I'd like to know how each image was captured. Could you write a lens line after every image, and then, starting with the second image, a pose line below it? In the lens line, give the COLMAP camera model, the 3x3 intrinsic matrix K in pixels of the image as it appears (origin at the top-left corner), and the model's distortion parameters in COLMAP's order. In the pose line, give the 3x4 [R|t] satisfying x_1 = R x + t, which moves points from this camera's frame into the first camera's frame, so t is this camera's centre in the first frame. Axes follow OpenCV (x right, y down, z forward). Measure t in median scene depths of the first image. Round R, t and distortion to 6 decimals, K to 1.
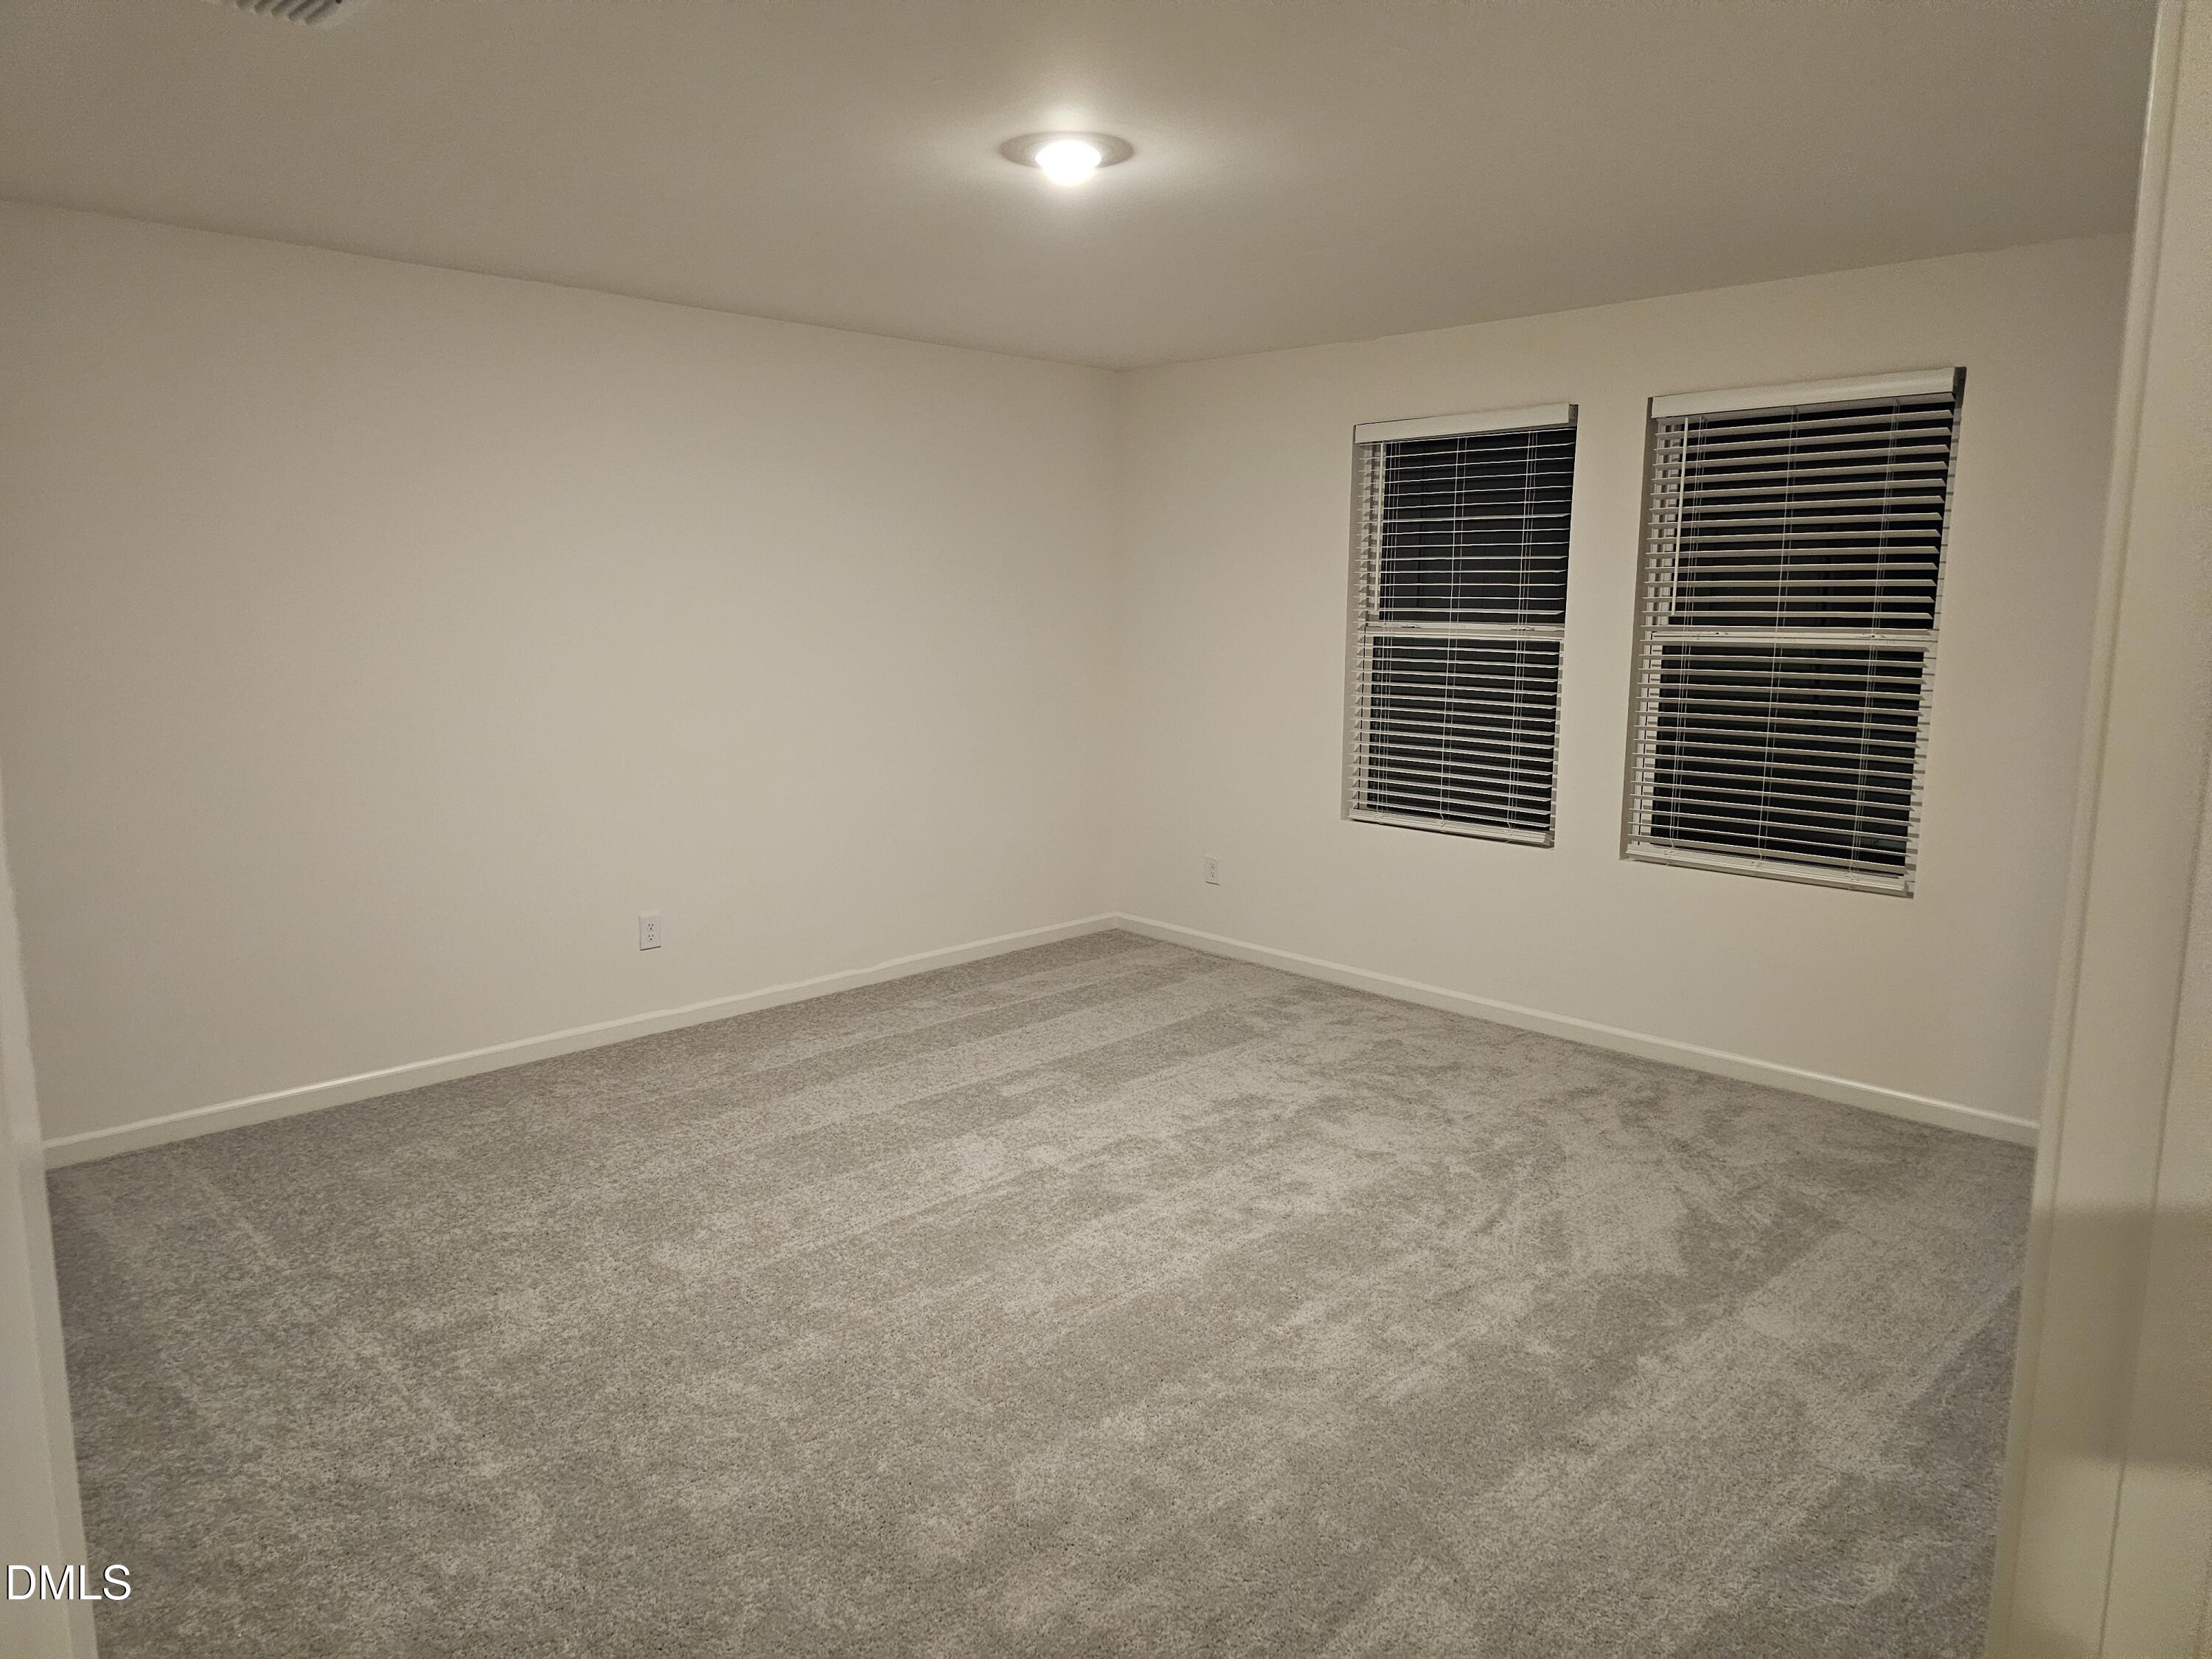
lens RADIAL K [[1486.8, 0, 1098.3], [0, 1486.8, 832.0], [0, 0, 1]] dist [0.042109, -0.017979]
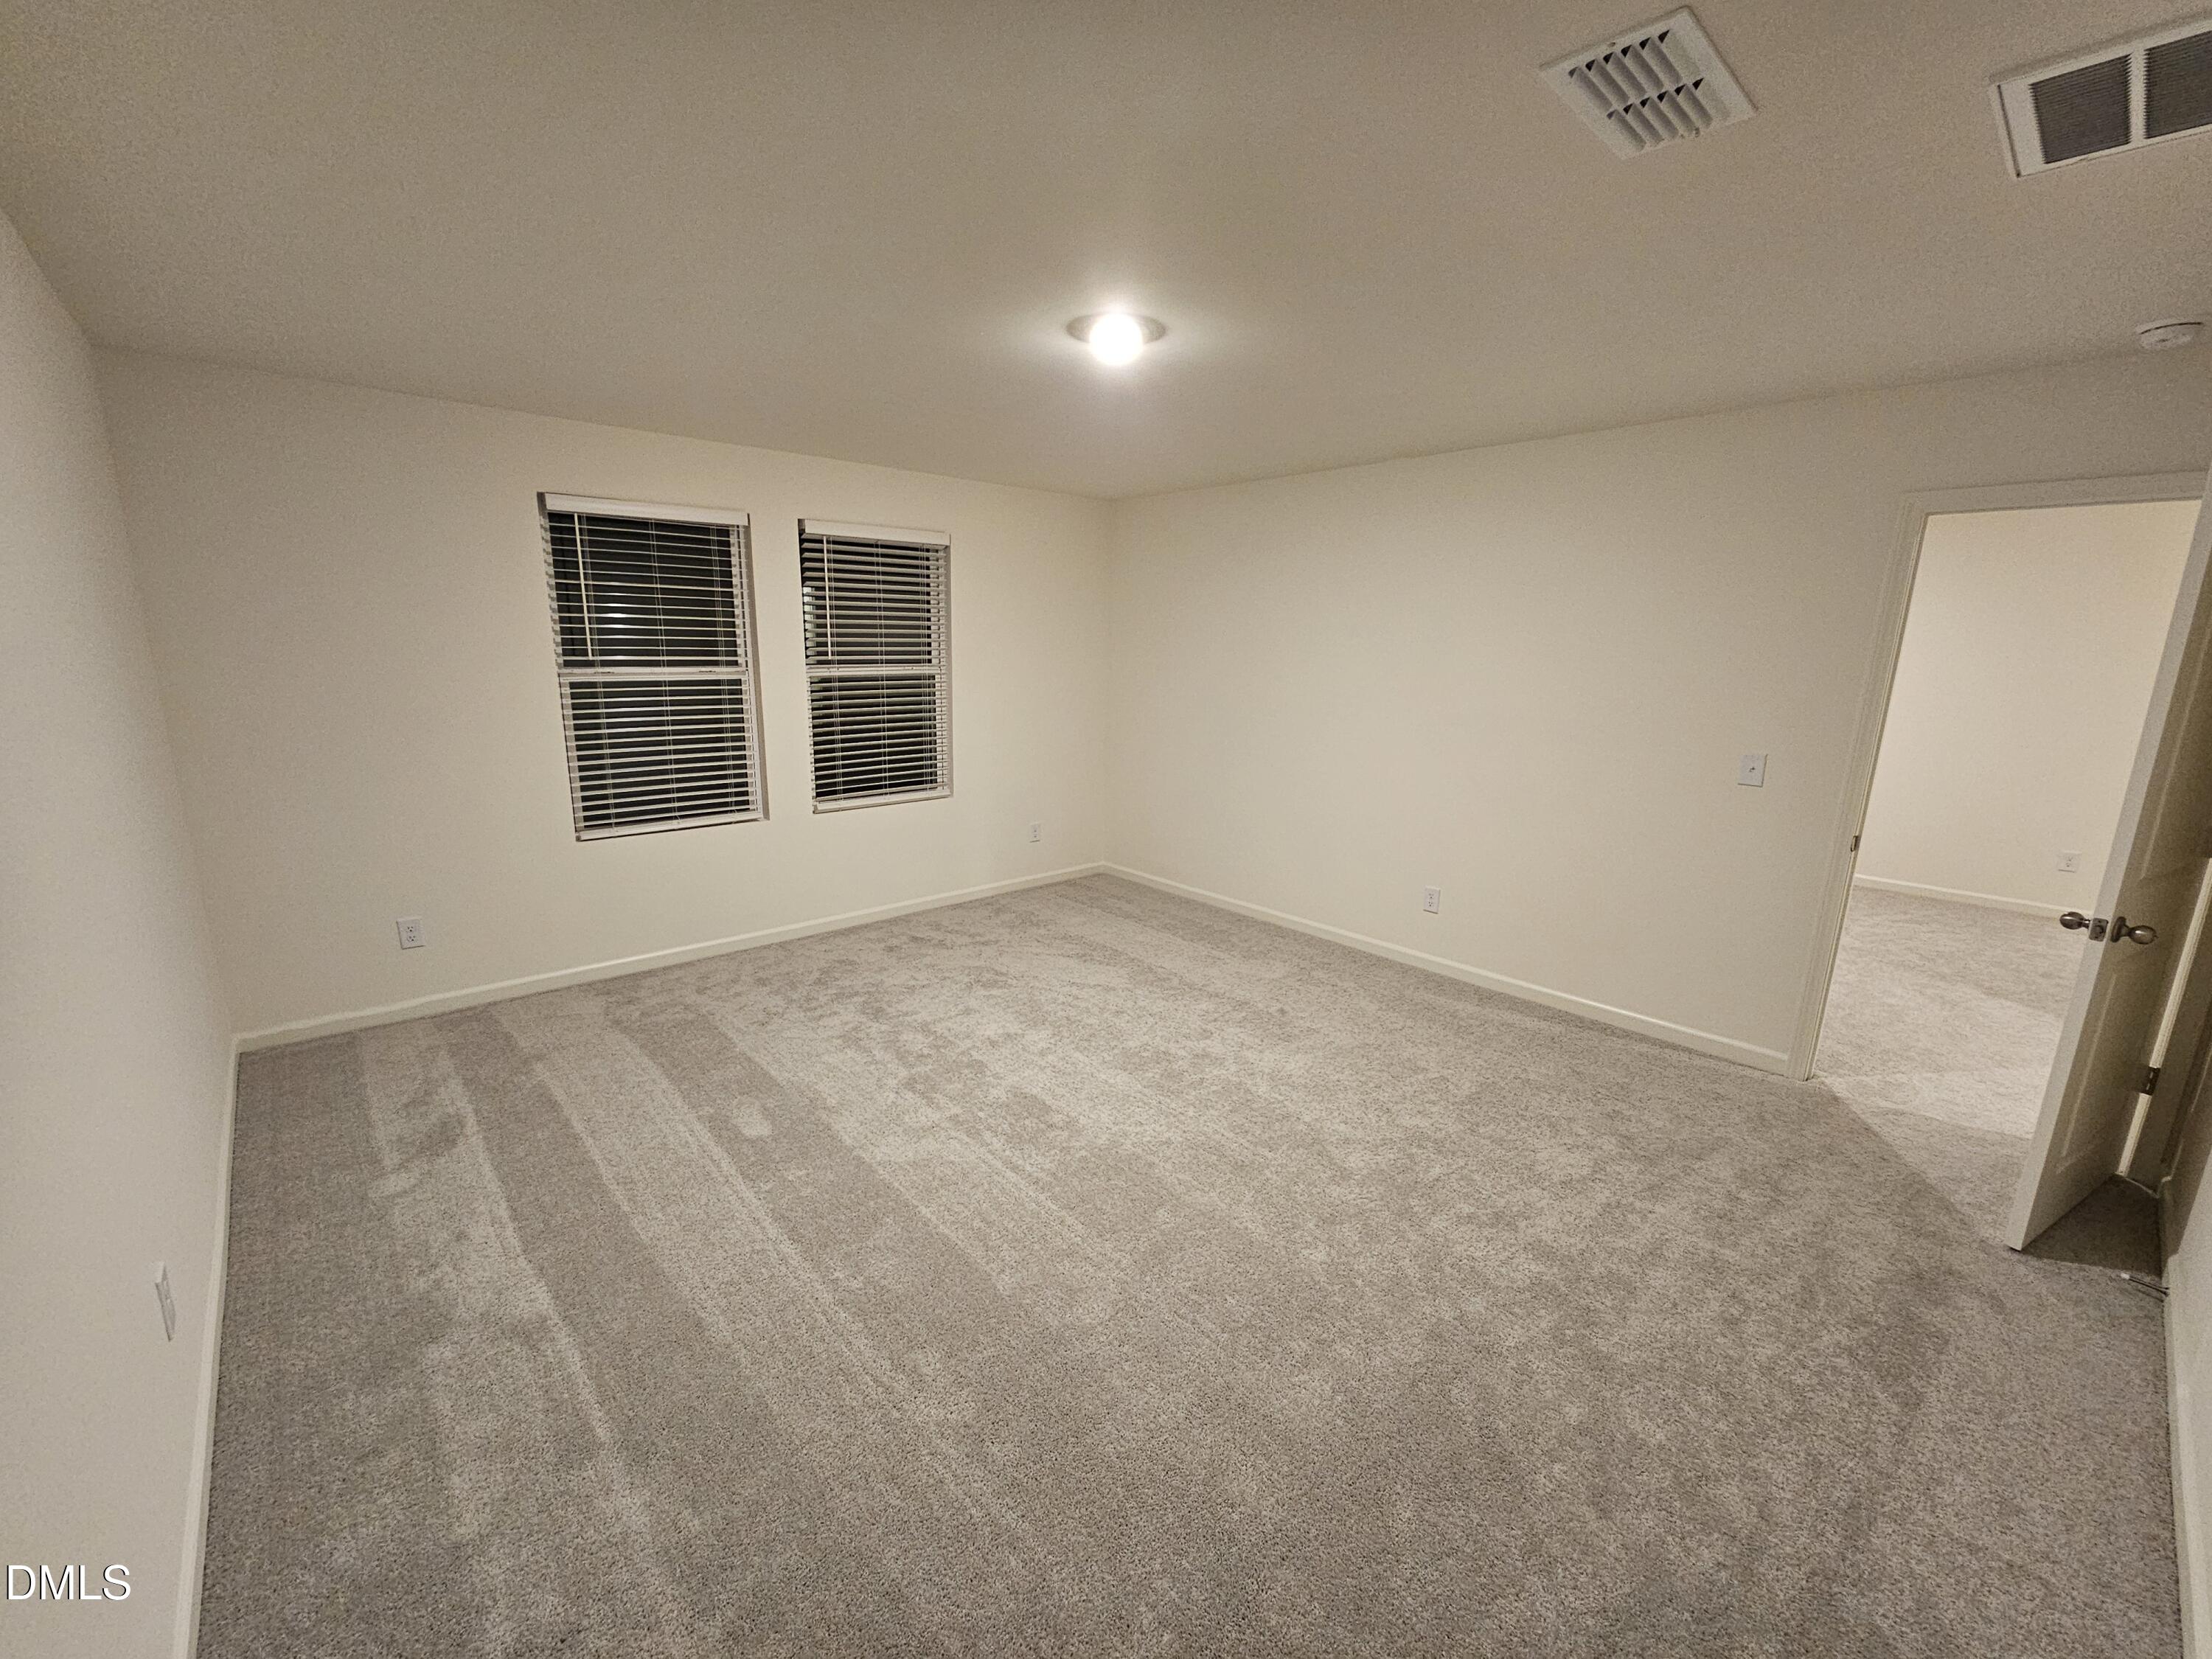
lens RADIAL K [[891.2, 0, 1093.2], [0, 891.2, 827.8], [0, 0, 1]] dist [-0.017882, -0.000011]
pose [[0.047512, -0.201558, 0.978324, -0.554426], [0.153255, 0.969304, 0.192257, -0.102760], [-0.987044, 0.140799, 0.076943, 0.633745]]
